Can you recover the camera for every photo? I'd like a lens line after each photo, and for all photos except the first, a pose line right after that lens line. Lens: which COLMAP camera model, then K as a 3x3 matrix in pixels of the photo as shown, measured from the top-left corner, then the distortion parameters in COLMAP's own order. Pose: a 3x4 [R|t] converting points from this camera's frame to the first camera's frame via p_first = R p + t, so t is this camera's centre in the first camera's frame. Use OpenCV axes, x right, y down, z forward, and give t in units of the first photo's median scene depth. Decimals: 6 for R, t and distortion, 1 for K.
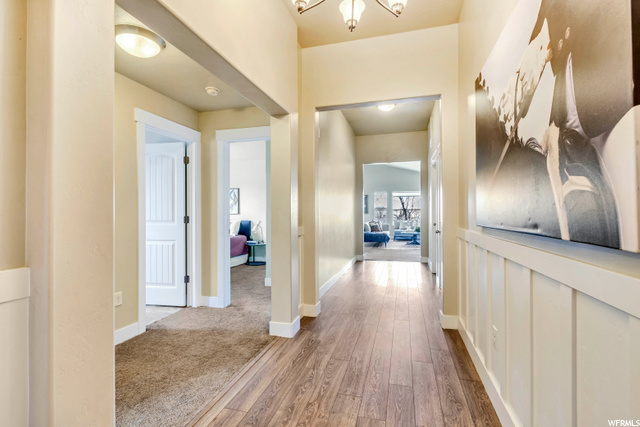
lens RADIAL K [[314.1, 0, 320.5], [0, 314.1, 214.9], [0, 0, 1]] dist [-0.000141, -0.000010]
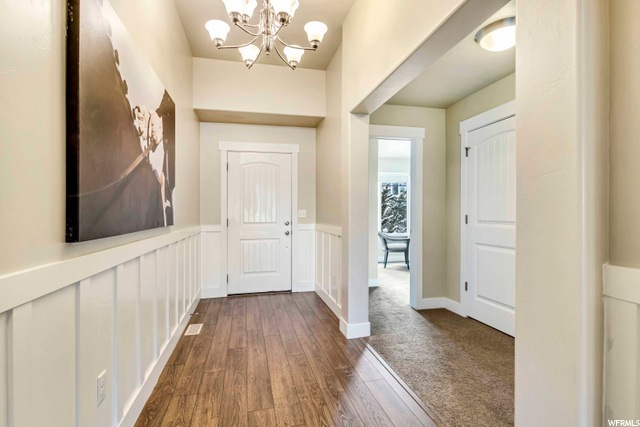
lens RADIAL K [[314.1, 0, 320.1], [0, 314.1, 213.4], [0, 0, 1]] dist [-0.000141, -0.000010]
pose [[-0.883678, 0.005541, -0.468062, 0.450608], [0.006070, 0.999982, 0.000377, -0.011379], [0.468055, -0.002508, -0.883696, 1.911259]]
